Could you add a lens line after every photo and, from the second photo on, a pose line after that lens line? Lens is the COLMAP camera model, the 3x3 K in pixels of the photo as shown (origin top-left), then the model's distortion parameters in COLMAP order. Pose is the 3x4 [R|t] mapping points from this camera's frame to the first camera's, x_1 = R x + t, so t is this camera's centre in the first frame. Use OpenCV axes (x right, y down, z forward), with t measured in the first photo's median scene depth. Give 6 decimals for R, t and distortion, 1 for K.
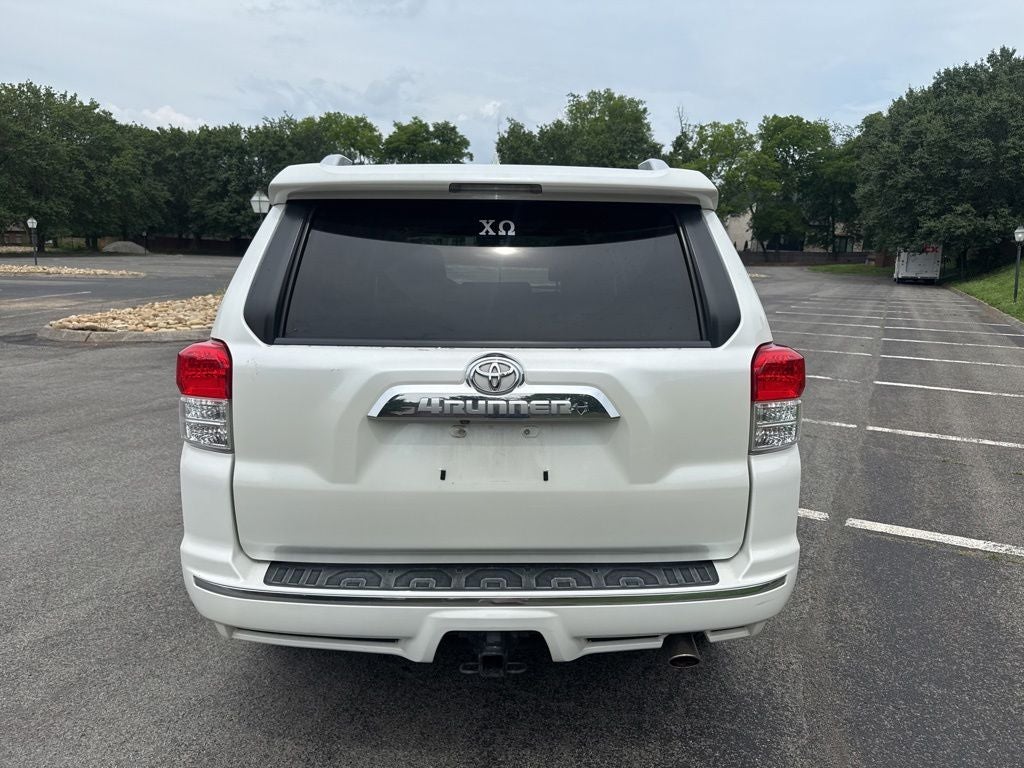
lens RADIAL K [[739.1, 0, 517.1], [0, 739.1, 371.5], [0, 0, 1]] dist [0.008187, -0.013336]
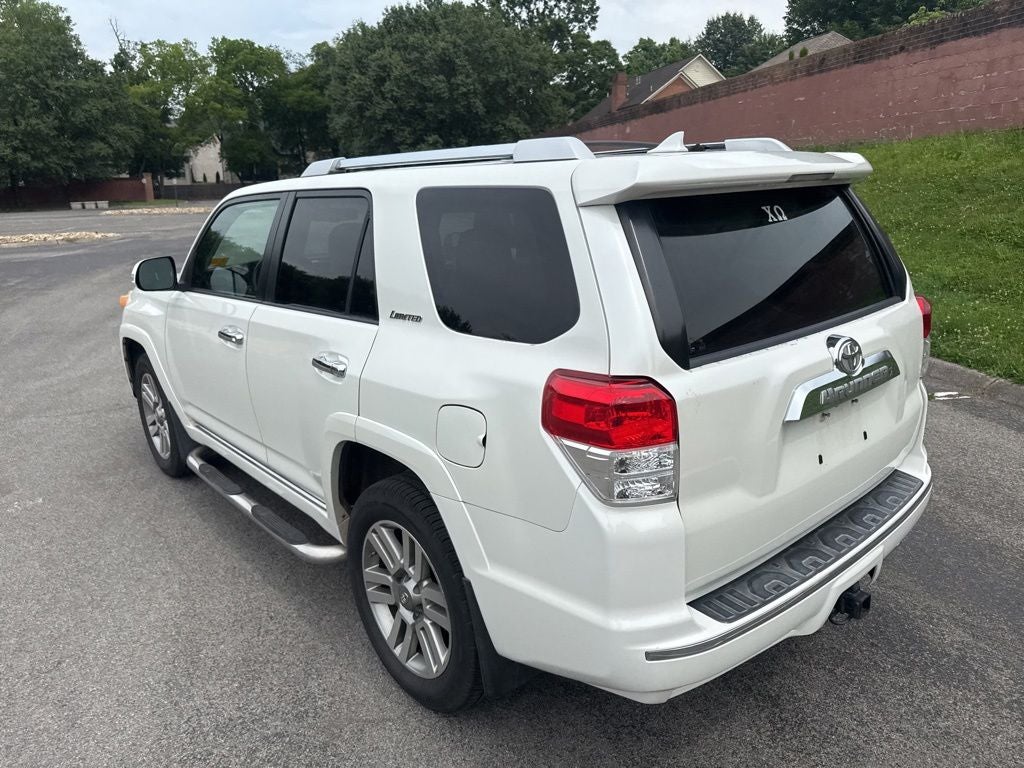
lens RADIAL K [[739.1, 0, 517.1], [0, 739.1, 371.5], [0, 0, 1]] dist [0.008187, -0.013336]
pose [[0.766598, -0.198852, 0.610562, -0.031395], [0.142134, 0.979804, 0.140651, -0.005680], [-0.626199, -0.021041, 0.779379, 0.013677]]
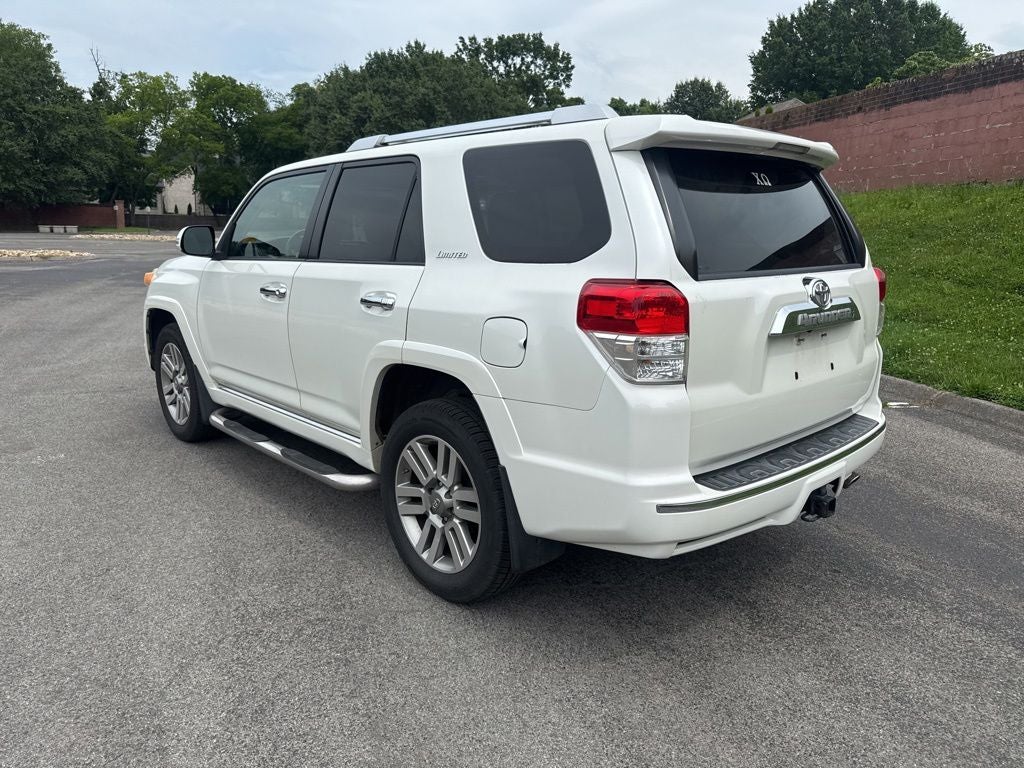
lens RADIAL K [[739.1, 0, 517.1], [0, 739.1, 371.5], [0, 0, 1]] dist [0.008187, -0.013336]
pose [[0.741346, -0.131321, 0.658149, -0.038934], [0.100999, 0.991331, 0.084035, -0.000648], [-0.663480, 0.004173, 0.748183, 0.010997]]
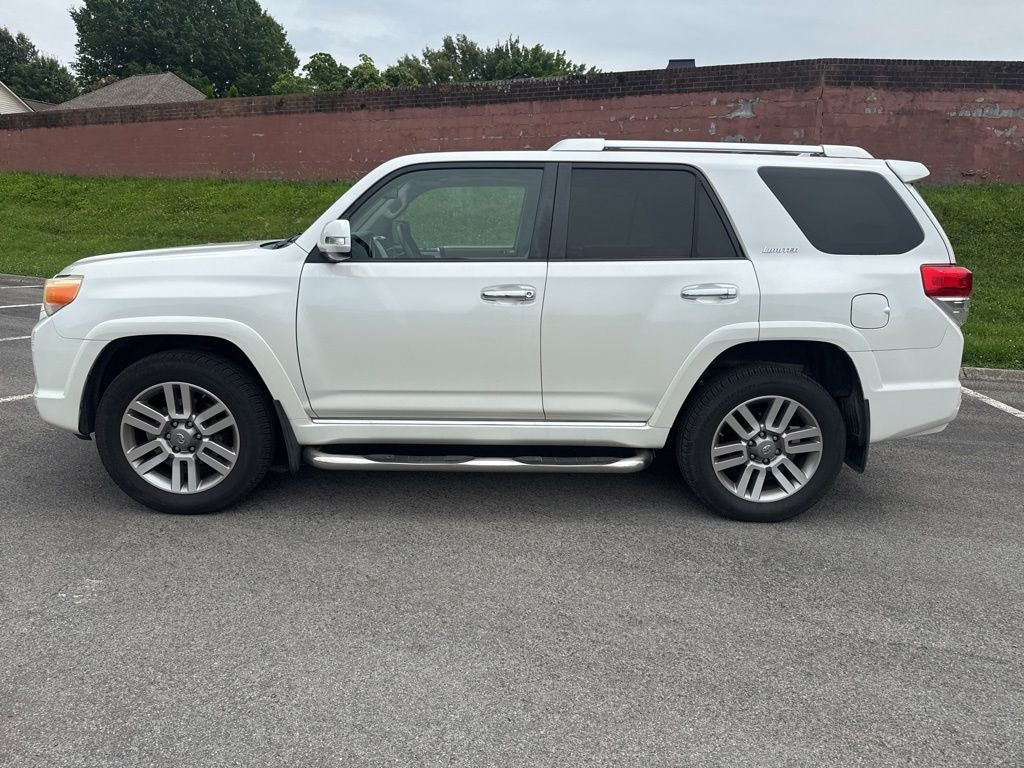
lens RADIAL K [[739.1, 0, 517.1], [0, 739.1, 371.5], [0, 0, 1]] dist [0.008187, -0.013336]
pose [[-0.027185, -0.211993, 0.976893, -0.066764], [0.125084, 0.968852, 0.213729, -0.009414], [-0.991774, 0.128004, 0.000179, 0.064422]]
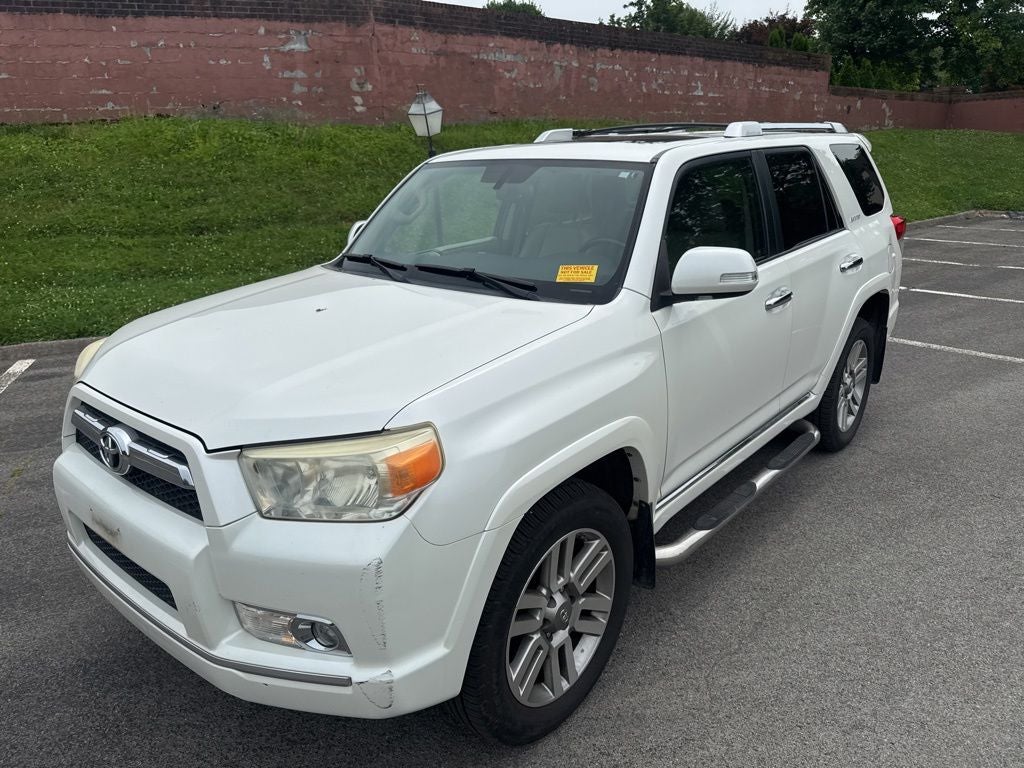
lens RADIAL K [[739.1, 0, 517.1], [0, 739.1, 371.5], [0, 0, 1]] dist [0.008187, -0.013336]
pose [[-0.754561, -0.186165, 0.629269, -0.033474], [0.115409, 0.906325, 0.406517, -0.020805], [-0.646001, 0.379366, -0.662392, 0.108459]]
